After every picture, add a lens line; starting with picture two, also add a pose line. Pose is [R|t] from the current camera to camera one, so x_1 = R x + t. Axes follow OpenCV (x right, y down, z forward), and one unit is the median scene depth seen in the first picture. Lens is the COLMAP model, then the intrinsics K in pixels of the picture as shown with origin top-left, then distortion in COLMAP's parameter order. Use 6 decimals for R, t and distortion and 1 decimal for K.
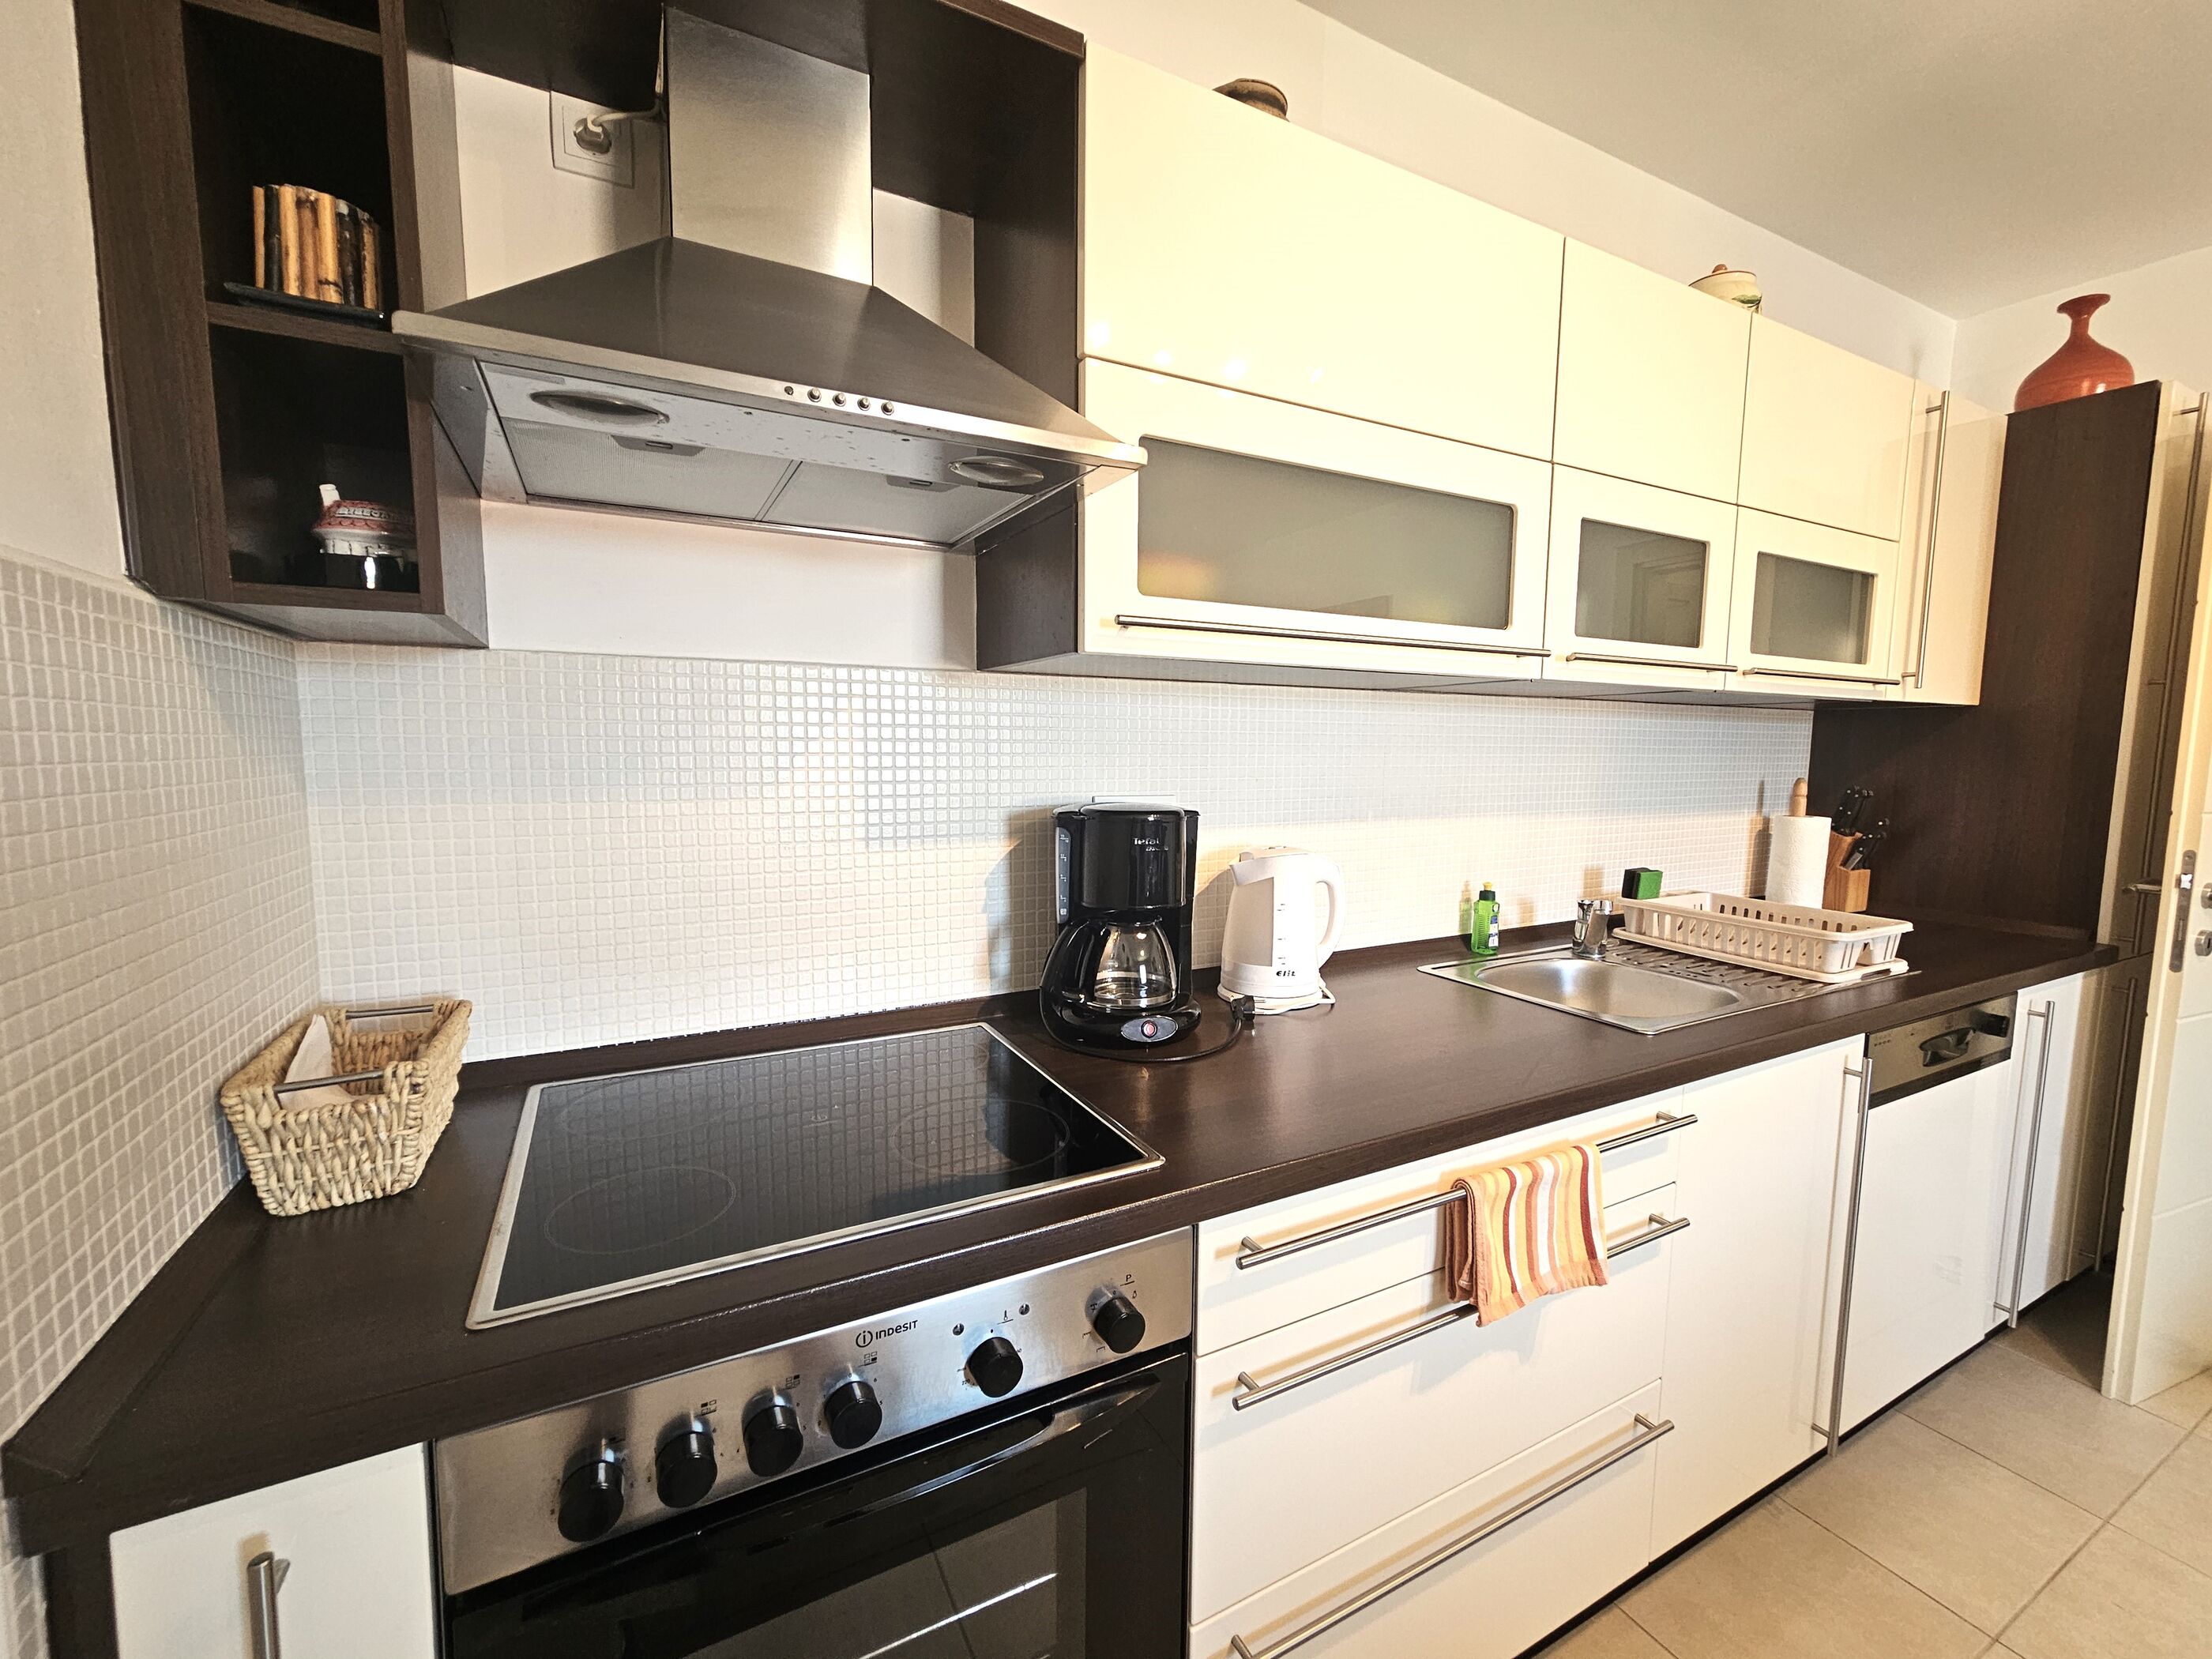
lens RADIAL K [[914.0, 0, 1097.8], [0, 914.0, 833.8], [0, 0, 1]] dist [-0.000732, -0.000630]
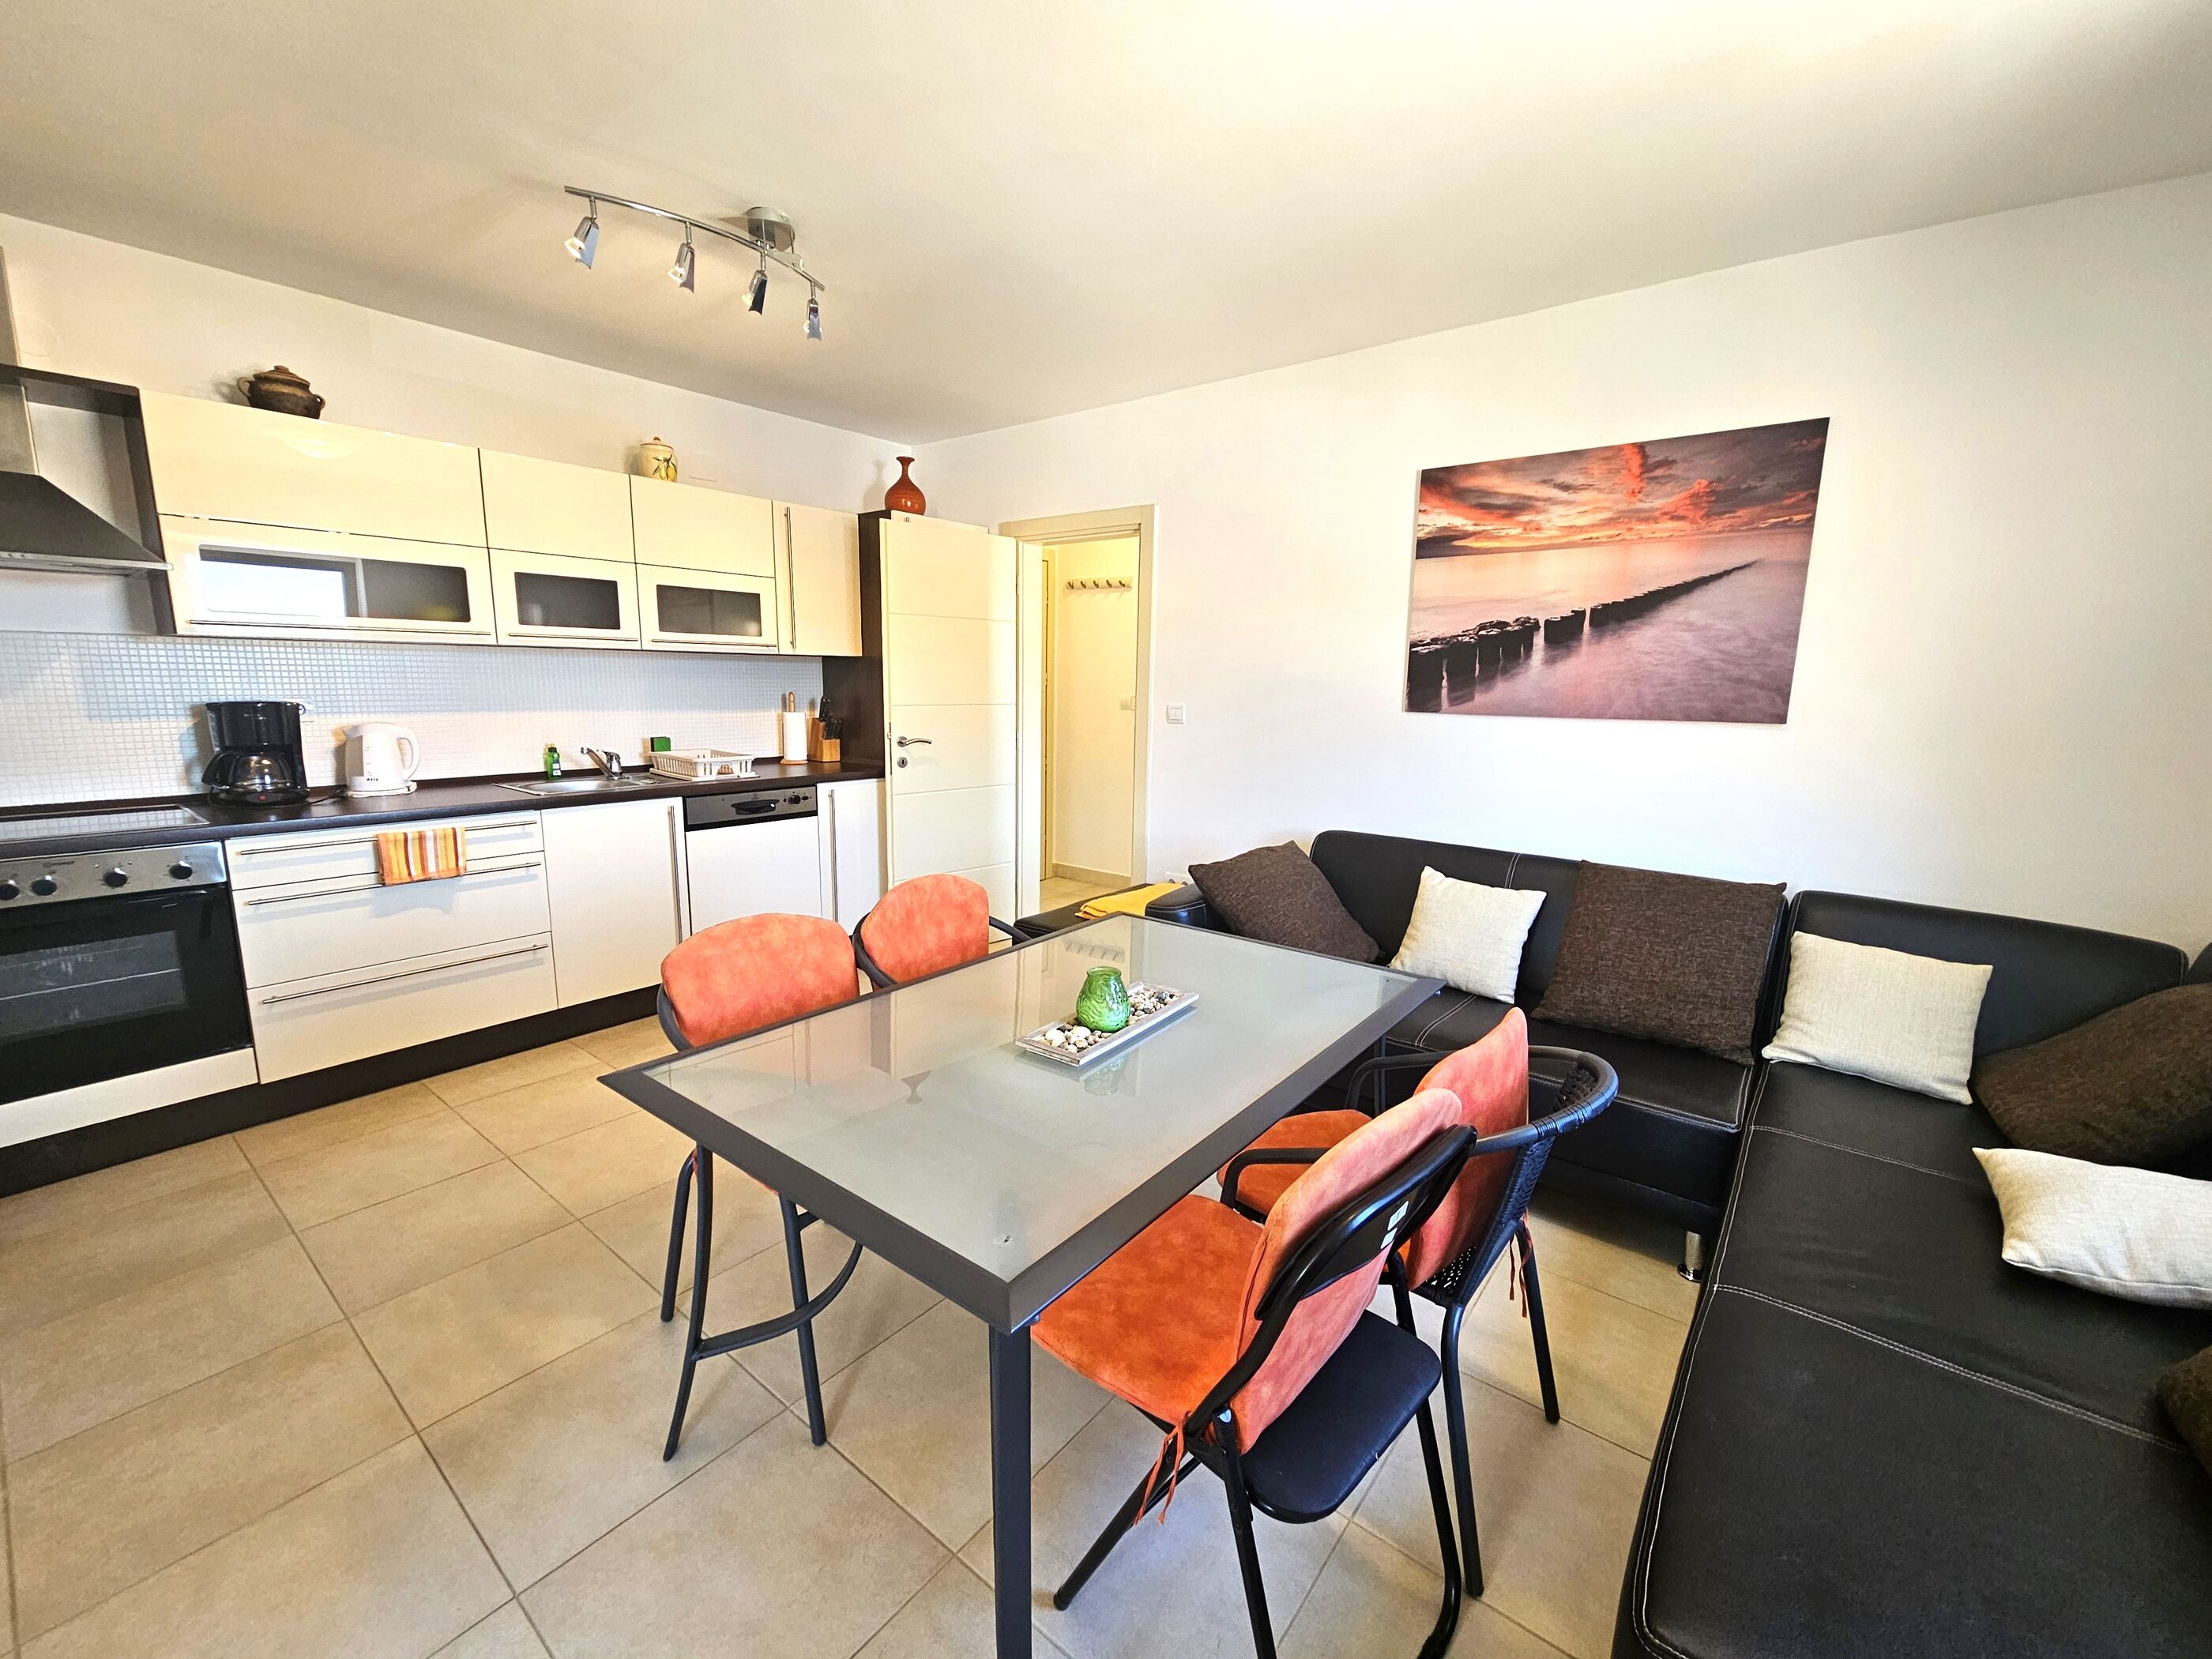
lens RADIAL K [[914.0, 0, 1100.3], [0, 914.0, 842.9], [0, 0, 1]] dist [-0.000732, -0.000630]
pose [[0.918438, -0.061818, 0.390704, 0.961495], [0.027648, 0.995330, 0.092491, 0.152907], [-0.394597, -0.074145, 0.915858, -1.716195]]
